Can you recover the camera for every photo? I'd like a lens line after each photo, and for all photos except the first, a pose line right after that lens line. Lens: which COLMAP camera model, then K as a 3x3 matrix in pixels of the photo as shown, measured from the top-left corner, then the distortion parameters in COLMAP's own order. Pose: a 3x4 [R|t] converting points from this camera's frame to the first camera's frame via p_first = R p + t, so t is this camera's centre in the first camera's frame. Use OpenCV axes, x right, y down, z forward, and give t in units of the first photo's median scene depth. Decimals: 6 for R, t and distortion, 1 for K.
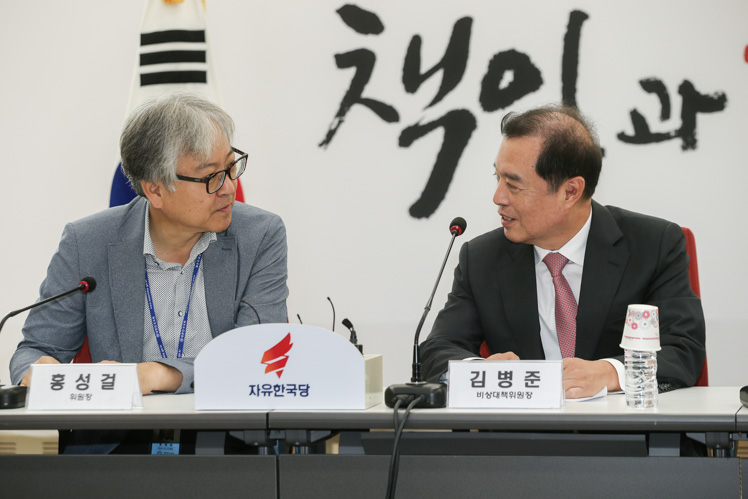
lens RADIAL K [[2641.2, 0, 379.6], [0, 2641.2, 246.1], [0, 0, 1]] dist [0.231955, 0.000000]
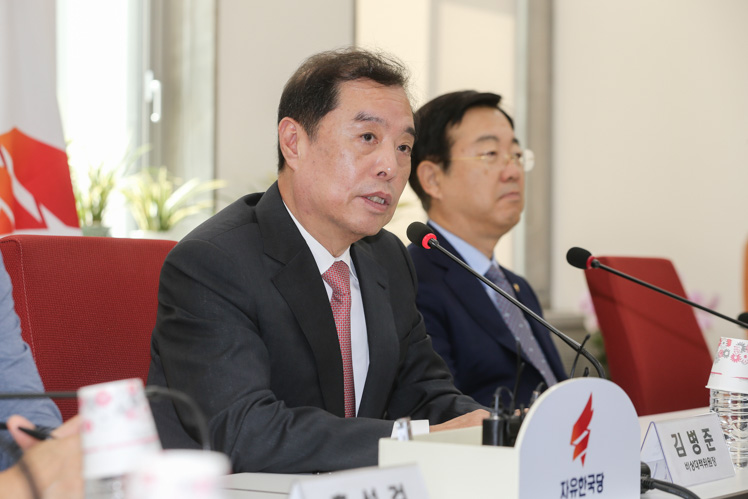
lens RADIAL K [[2106.7, 0, 373.4], [0, 2106.7, 251.4], [0, 0, 1]] dist [-0.135492, 0.000000]
pose [[0.342674, 0.013392, 0.939359, -0.361112], [-0.000938, 0.999903, -0.013913, 0.005225], [-0.939454, 0.003886, 0.342653, 0.621076]]
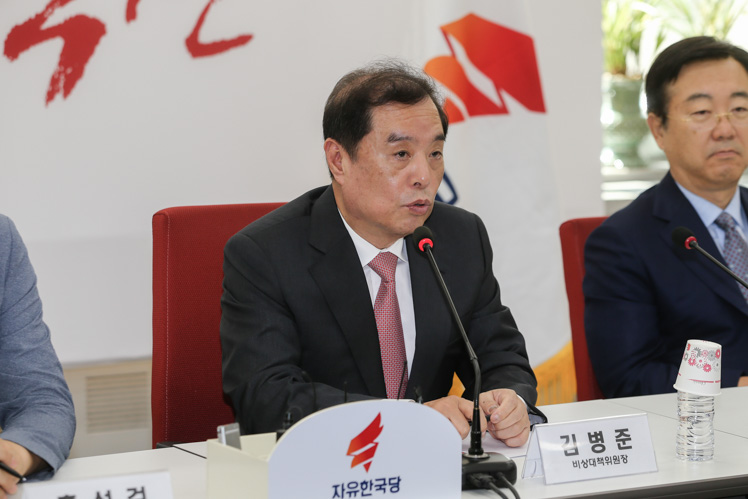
lens RADIAL K [[2688.0, 0, 378.3], [0, 2688.0, 254.5], [0, 0, 1]] dist [0.086345, 0.000000]
pose [[0.711341, -0.064590, 0.699873, -0.402634], [-0.008346, 0.994922, 0.100302, -0.062789], [-0.702798, -0.077190, 0.707189, 0.323830]]
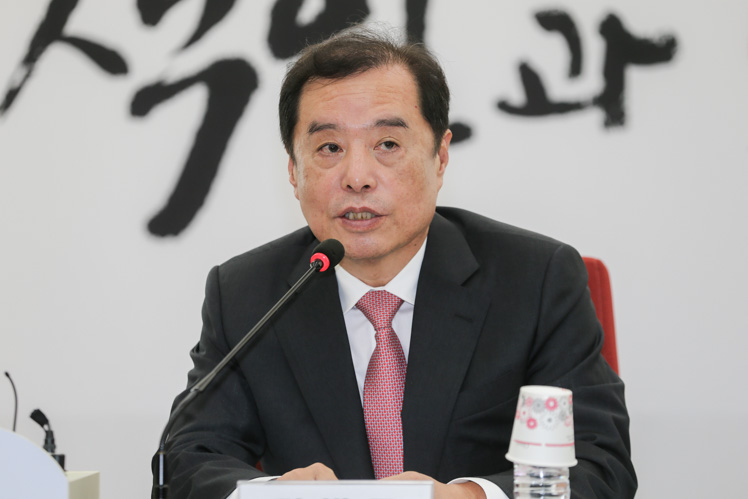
lens RADIAL K [[4328.7, 0, 381.2], [0, 4328.7, 245.0], [0, 0, 1]] dist [1.451647, 0.000000]
pose [[0.997775, 0.008469, 0.066126, -0.000752], [-0.007812, 0.999918, -0.010173, 0.000470], [-0.066207, 0.009634, 0.997759, 0.024515]]
